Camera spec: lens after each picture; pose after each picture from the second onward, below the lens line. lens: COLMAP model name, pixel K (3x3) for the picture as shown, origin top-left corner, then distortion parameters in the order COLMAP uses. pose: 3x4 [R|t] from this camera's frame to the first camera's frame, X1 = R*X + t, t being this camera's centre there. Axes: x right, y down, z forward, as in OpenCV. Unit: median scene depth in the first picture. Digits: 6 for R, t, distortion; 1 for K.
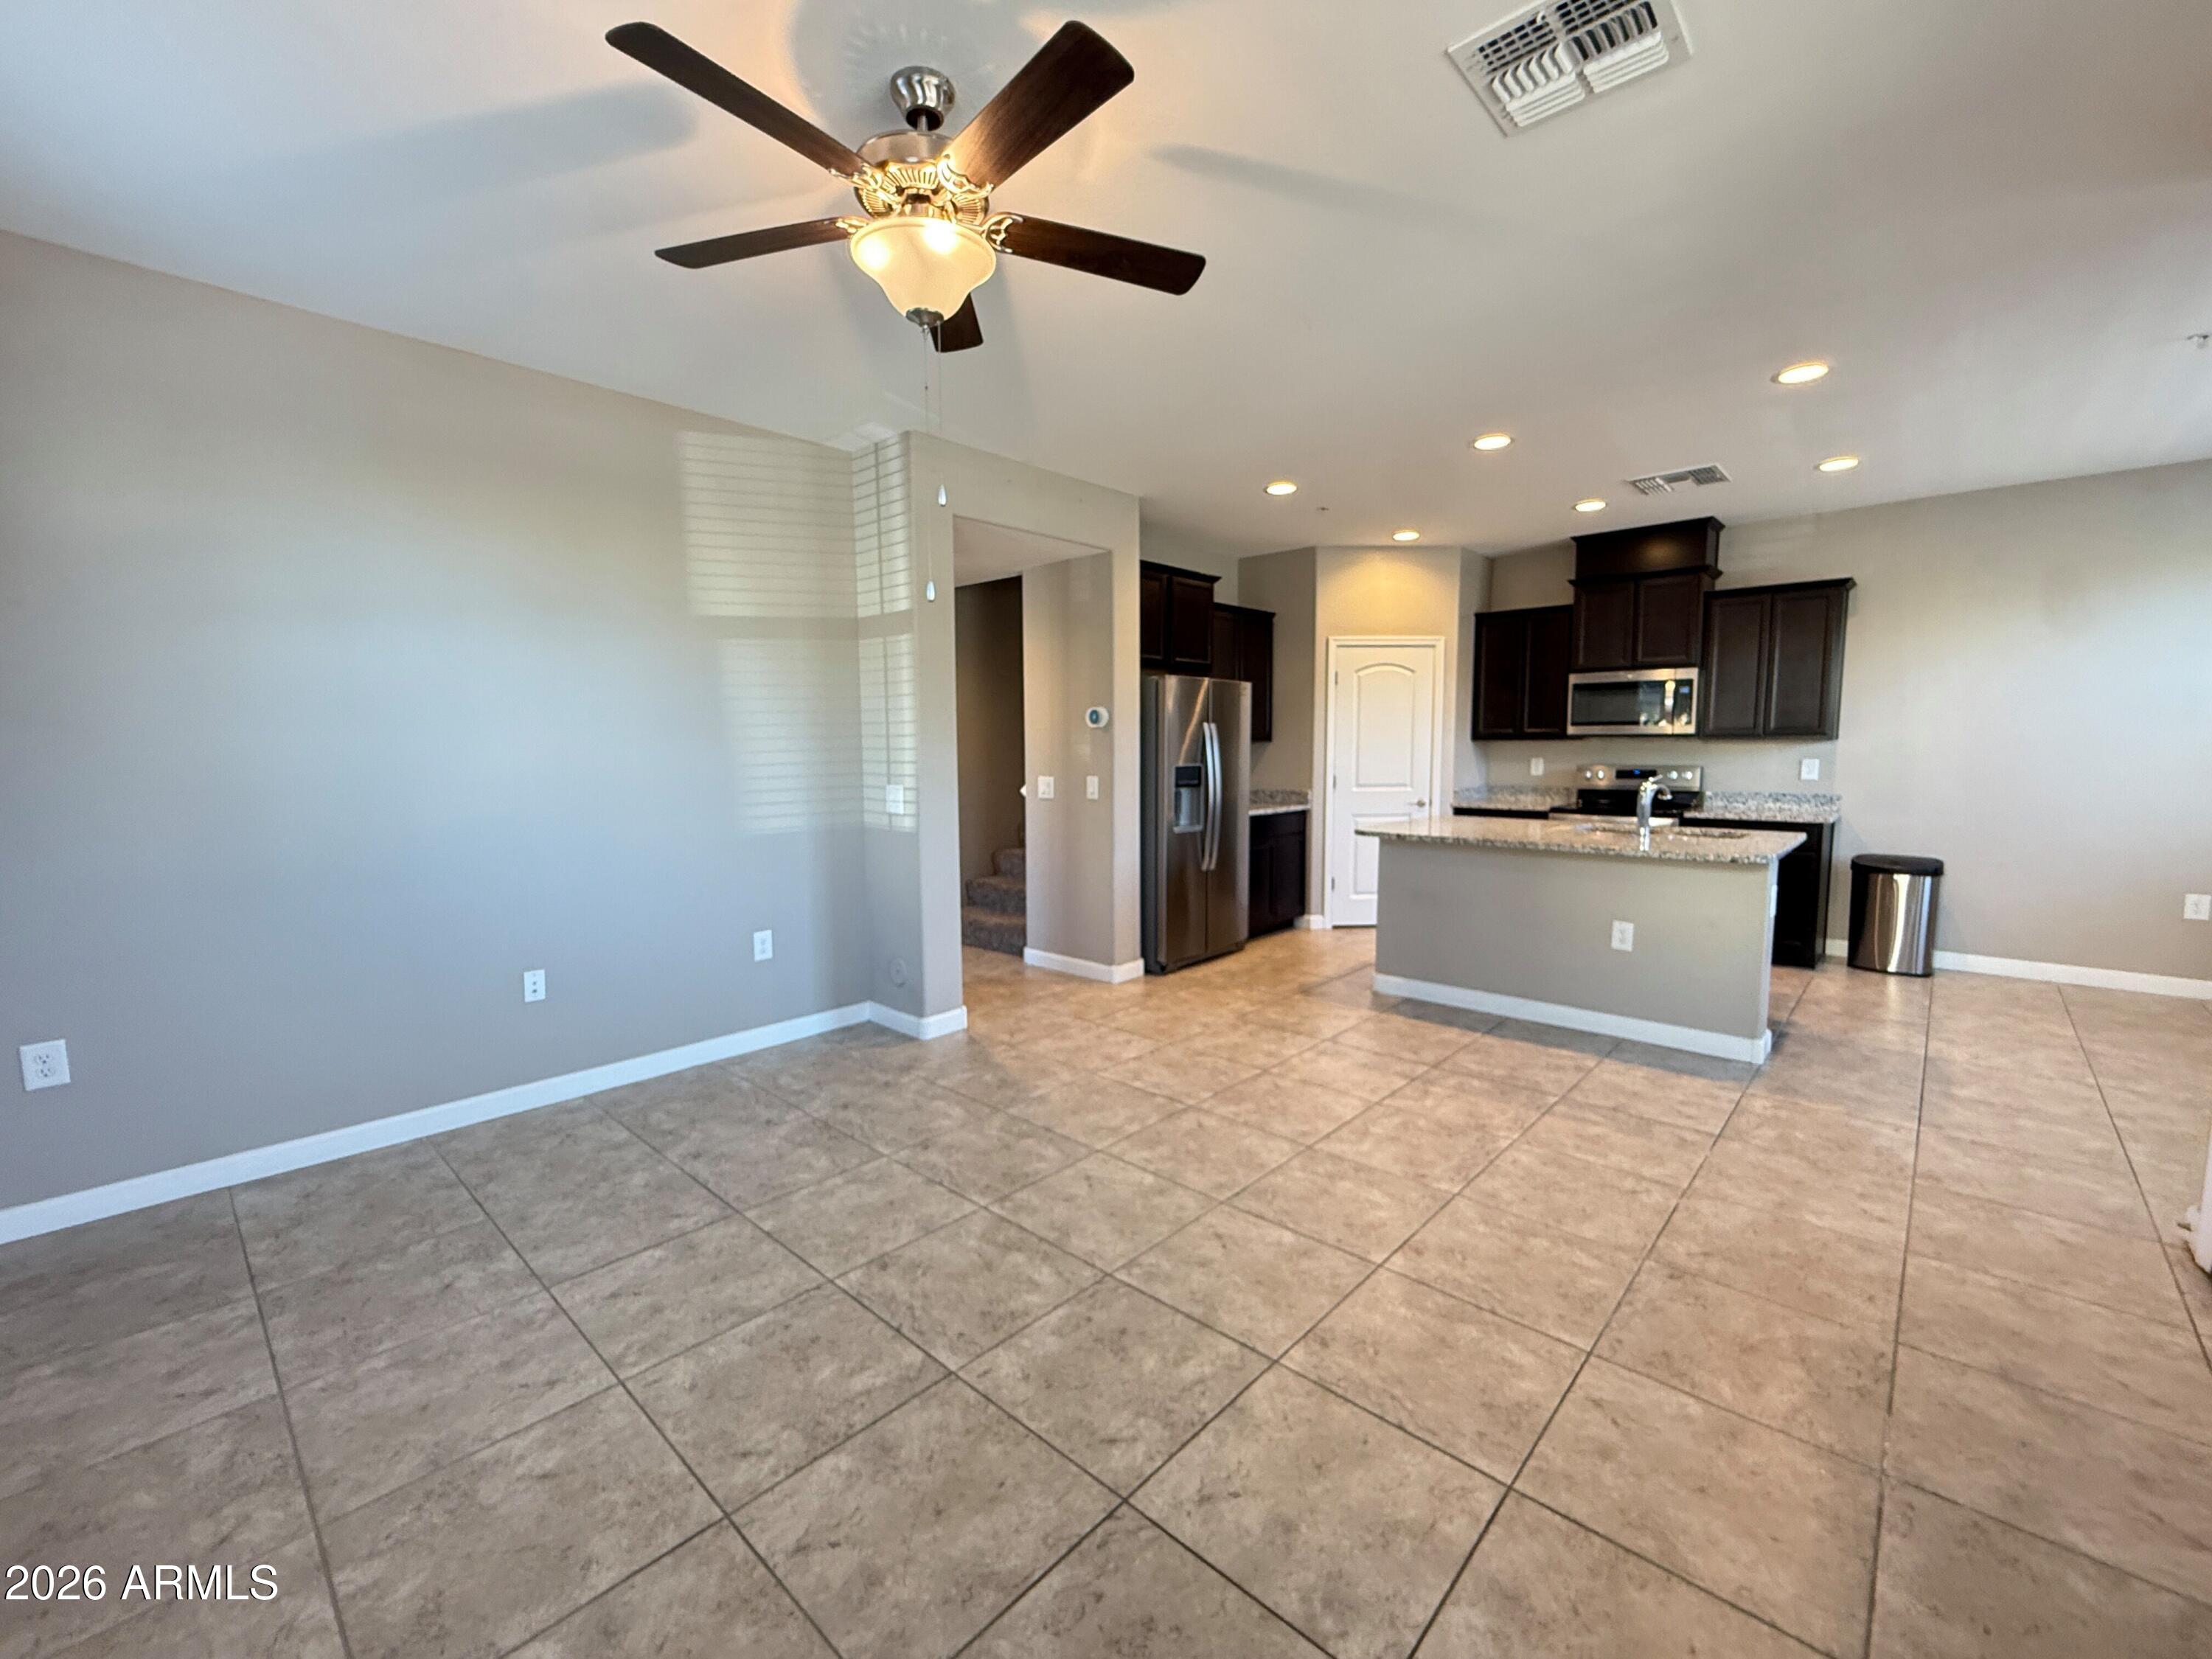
lens RADIAL K [[916.9, 0, 1103.0], [0, 916.9, 830.3], [0, 0, 1]] dist [-0.000177, -0.000206]
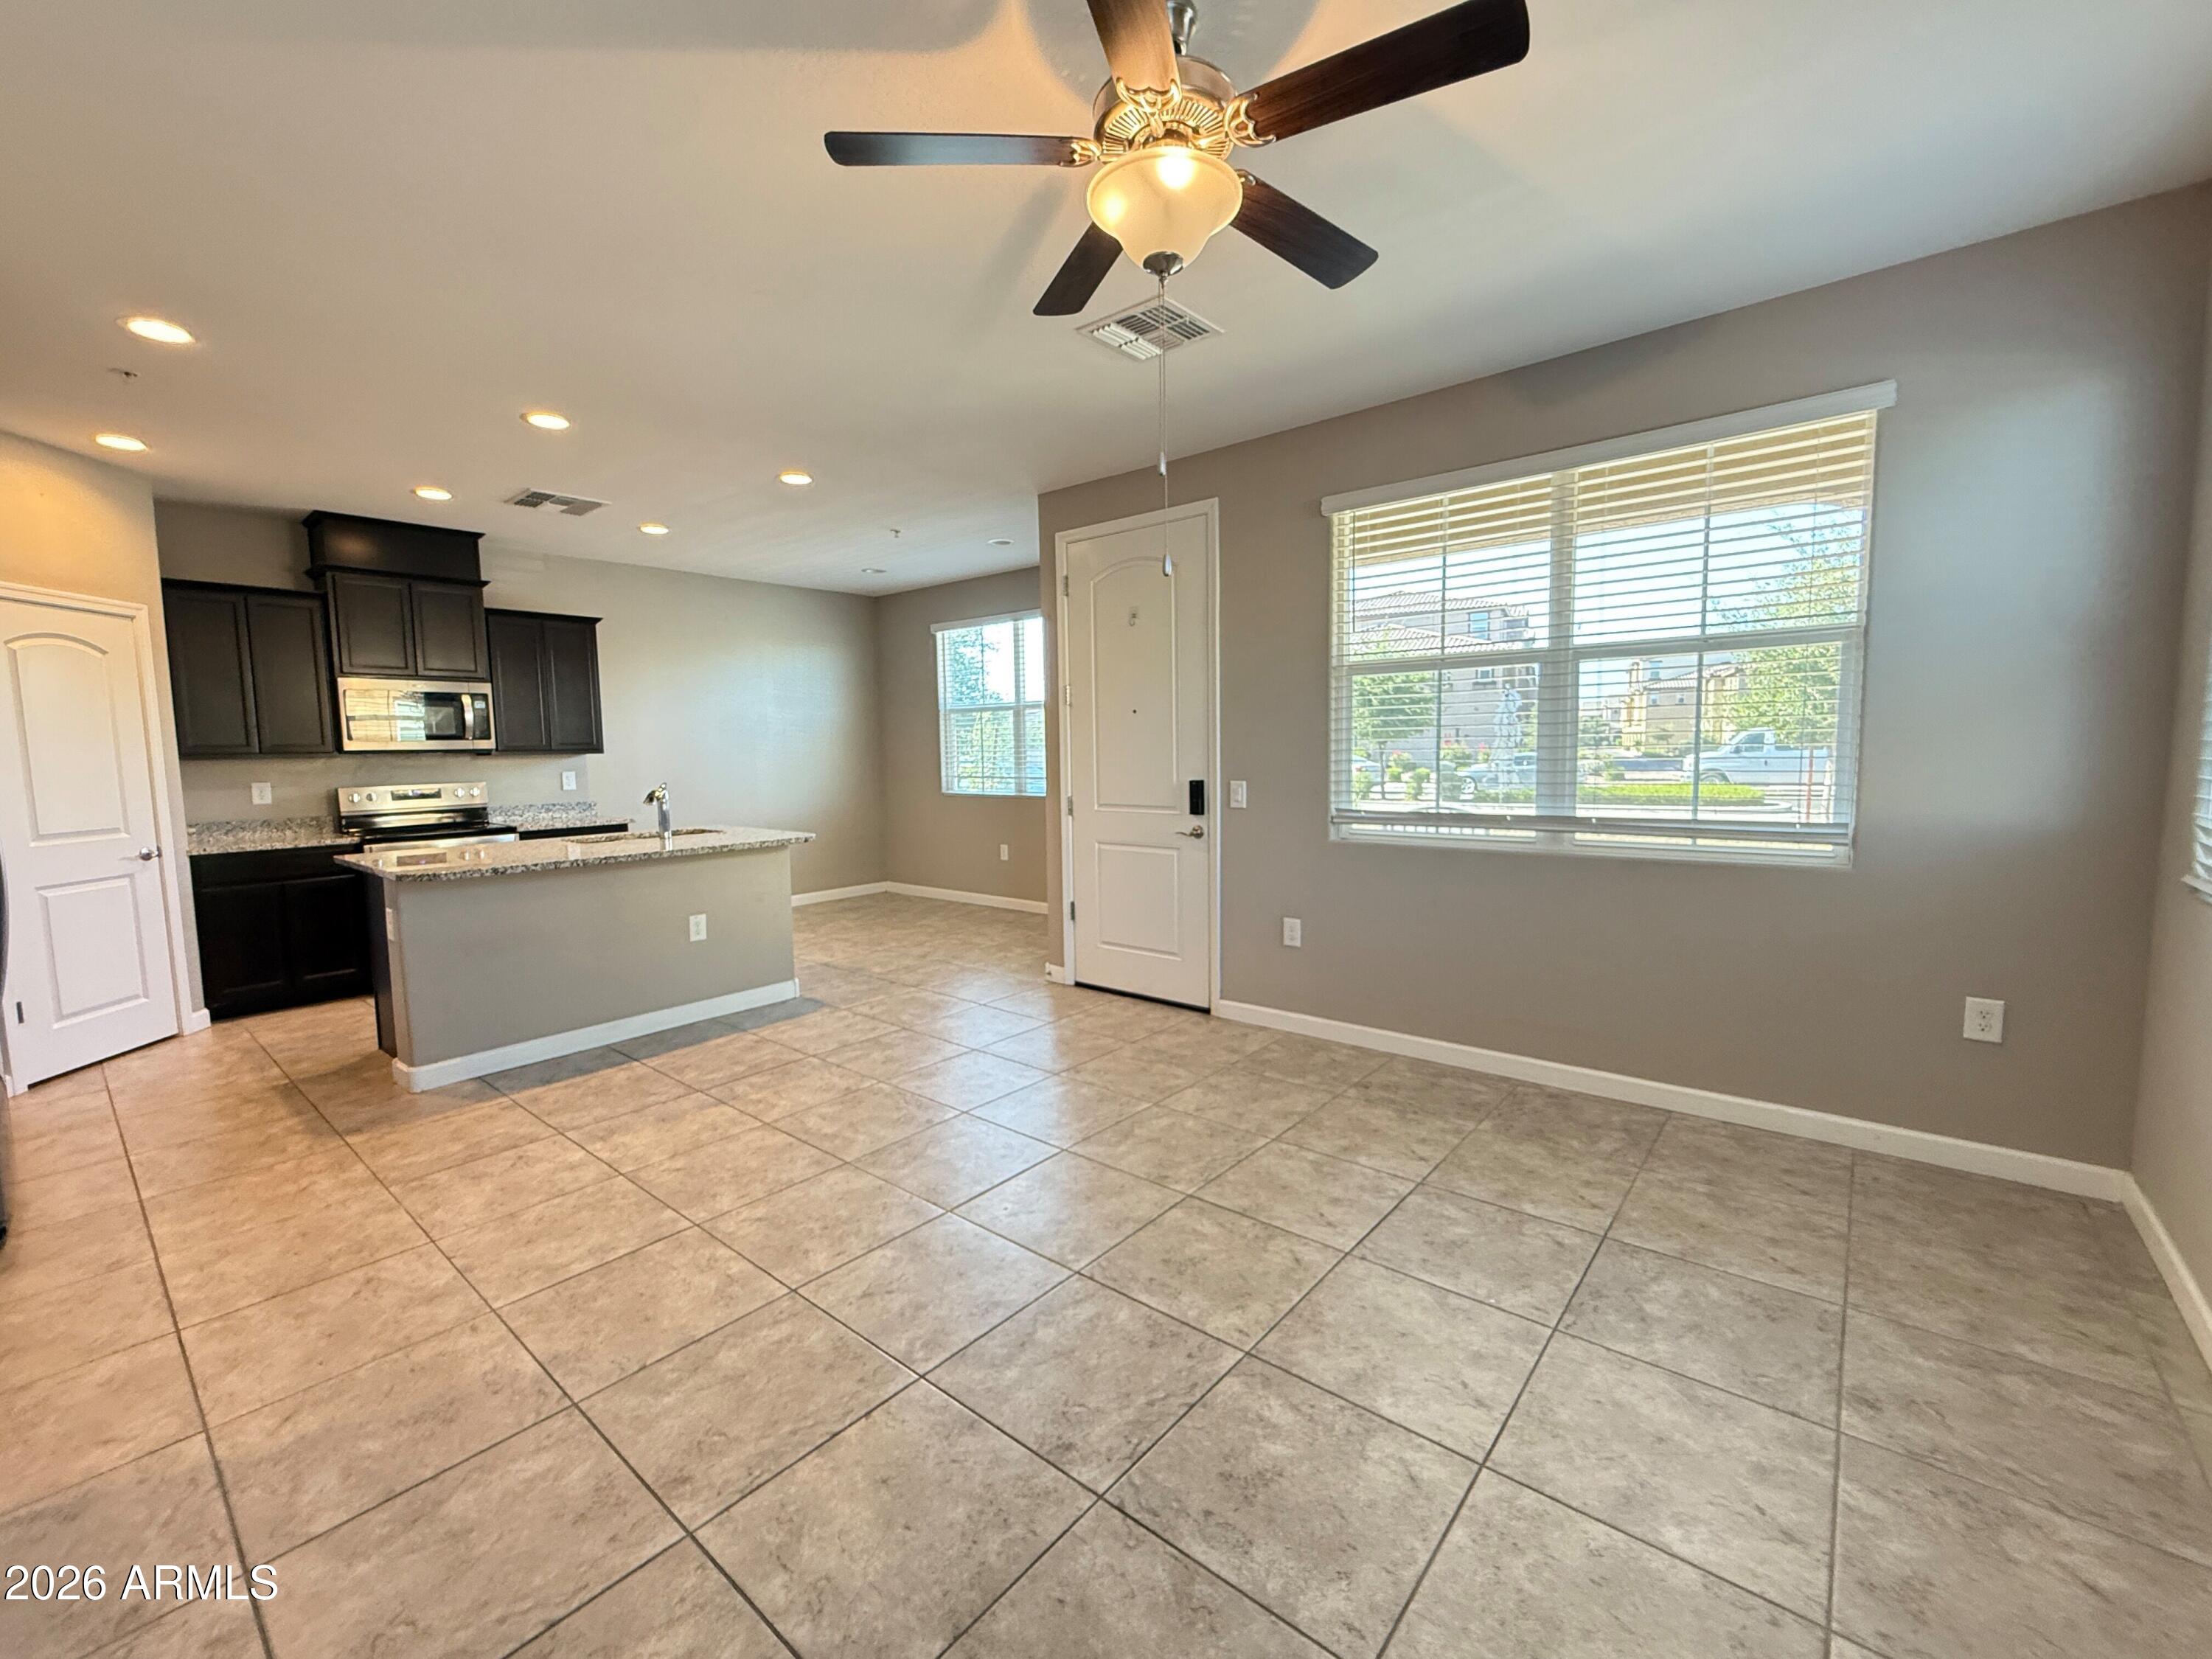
lens RADIAL K [[916.9, 0, 1103.0], [0, 916.9, 830.3], [0, 0, 1]] dist [-0.000177, -0.000206]
pose [[-0.052162, -0.084012, 0.995099, -0.710090], [0.115772, 0.989228, 0.089585, -0.055781], [-0.991905, 0.119878, -0.041874, 0.722075]]
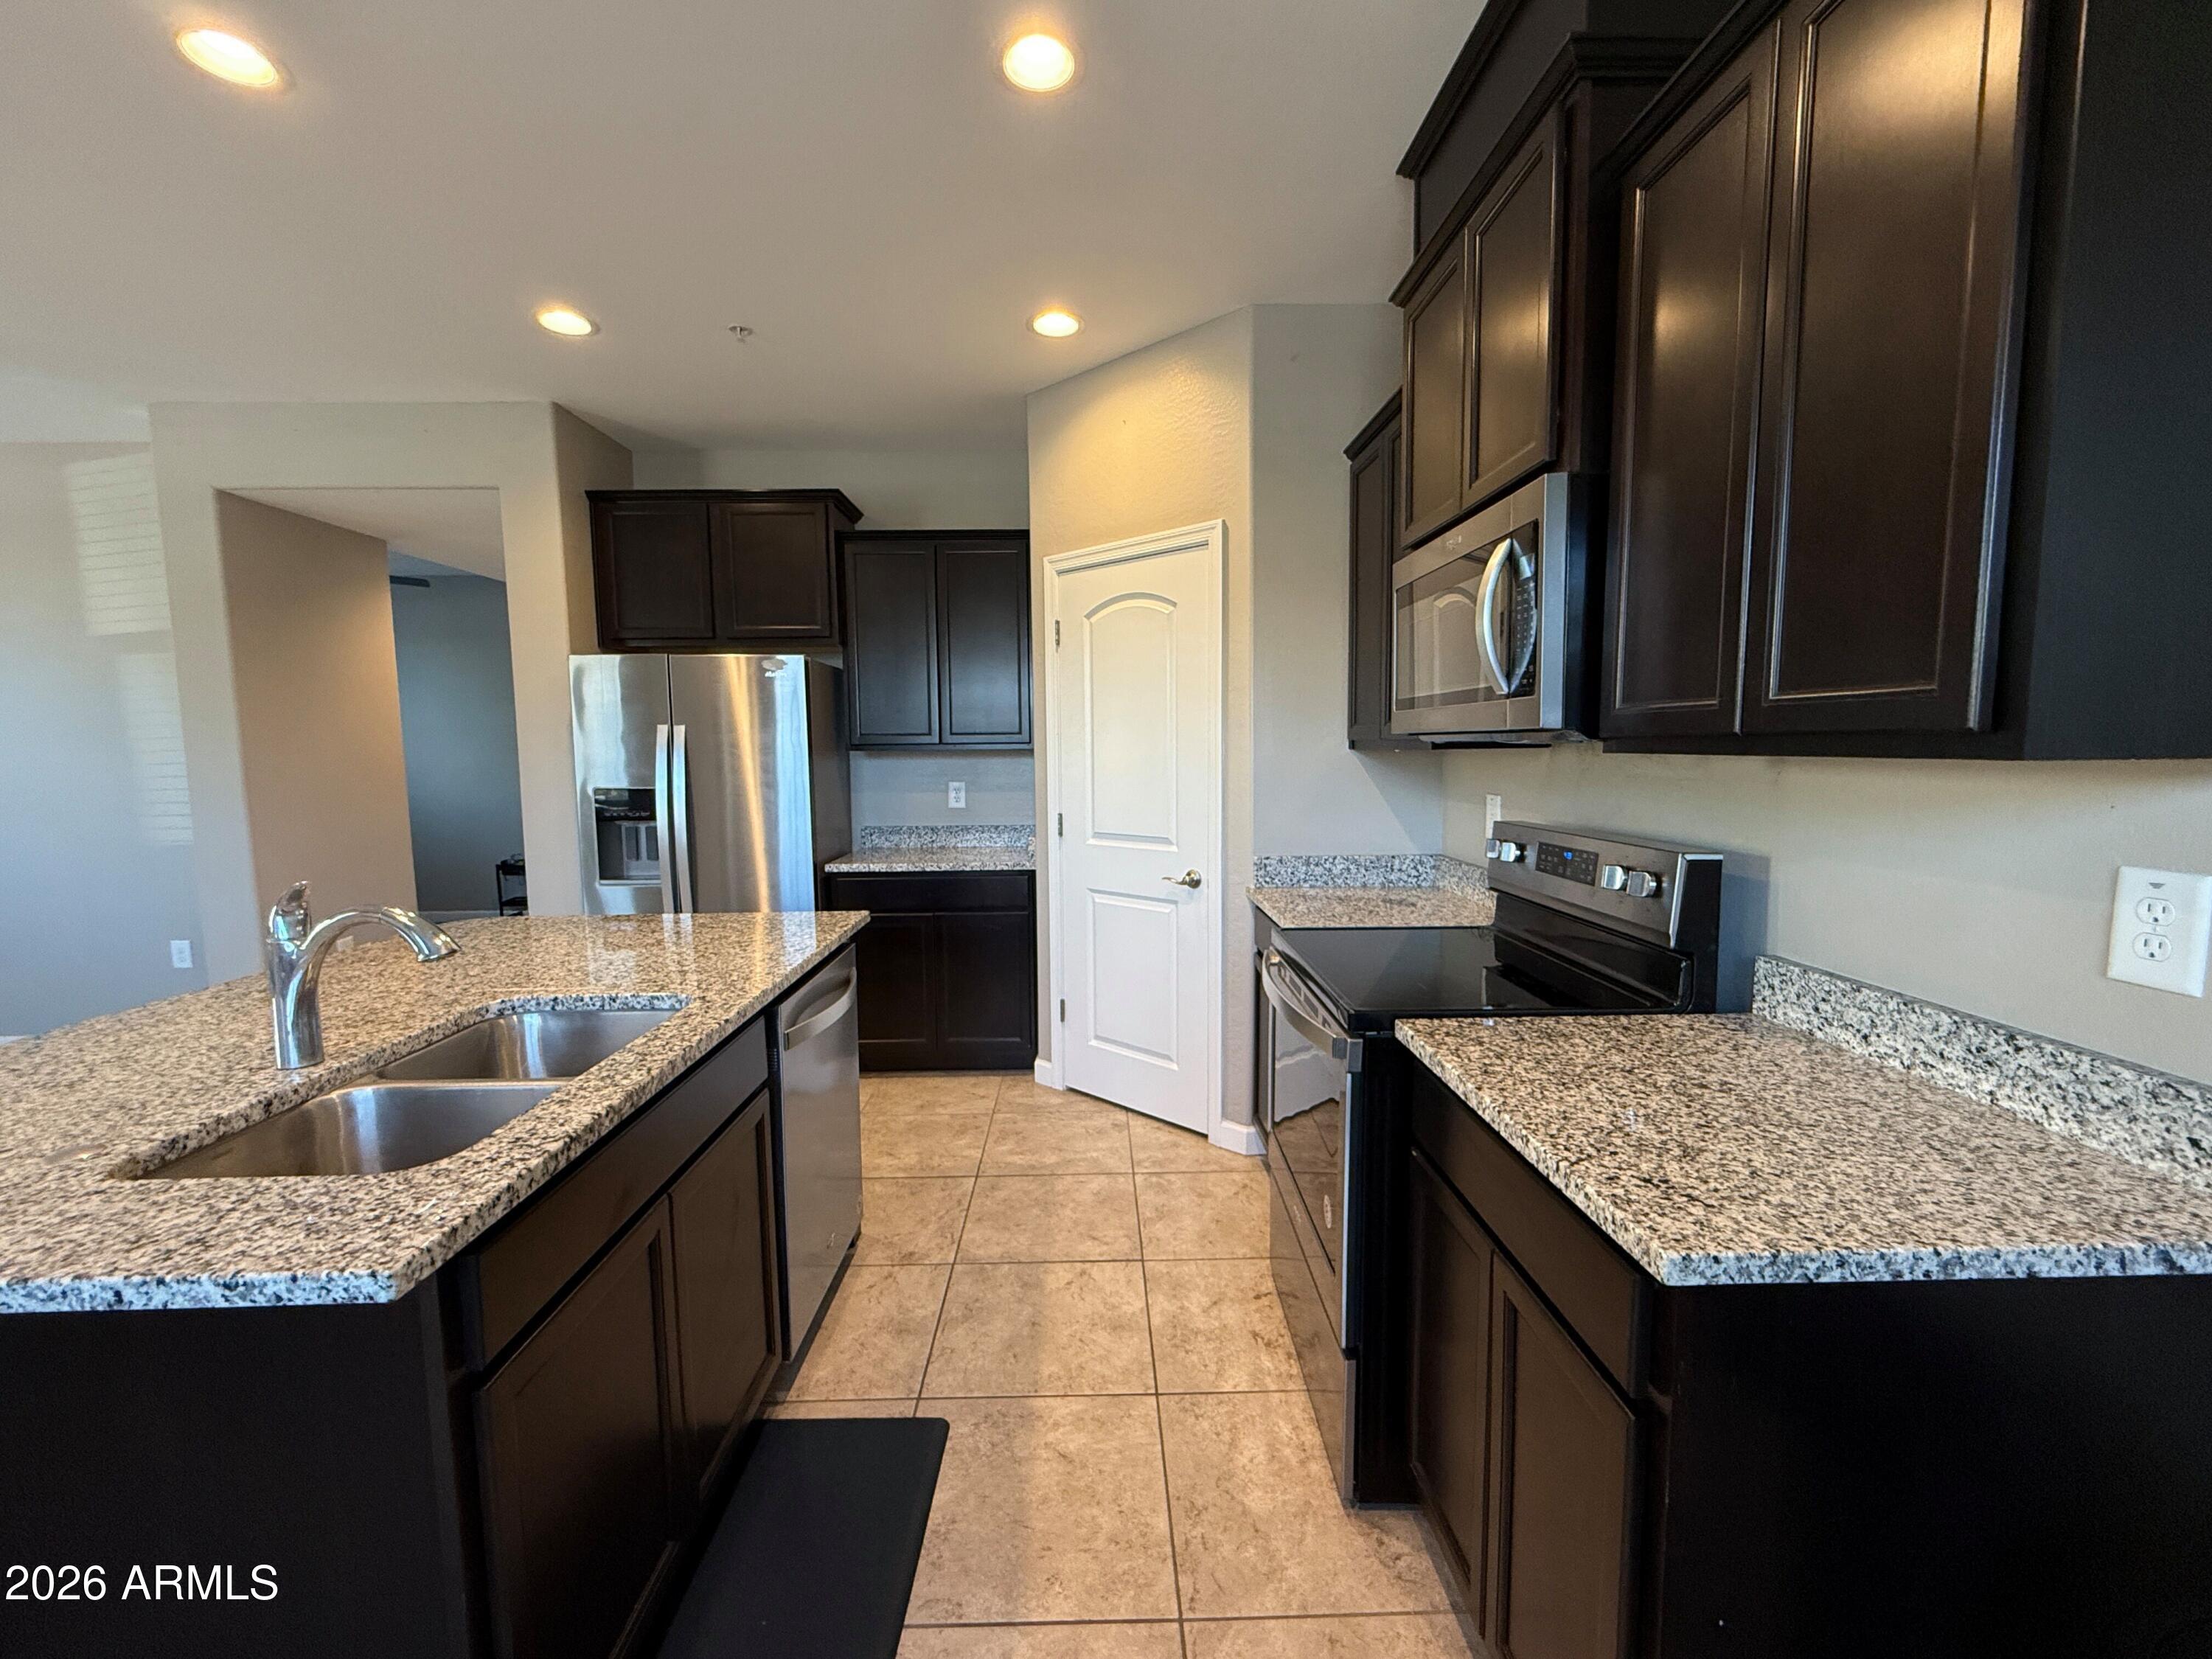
lens RADIAL K [[881.6, 0, 1106.0], [0, 881.6, 829.5], [0, 0, 1]] dist [-0.000686, -0.000208]
pose [[0.696086, 0.063282, -0.715164, 1.338005], [-0.065628, 0.997546, 0.024392, -0.133882], [0.714953, 0.029956, 0.698531, 1.356335]]
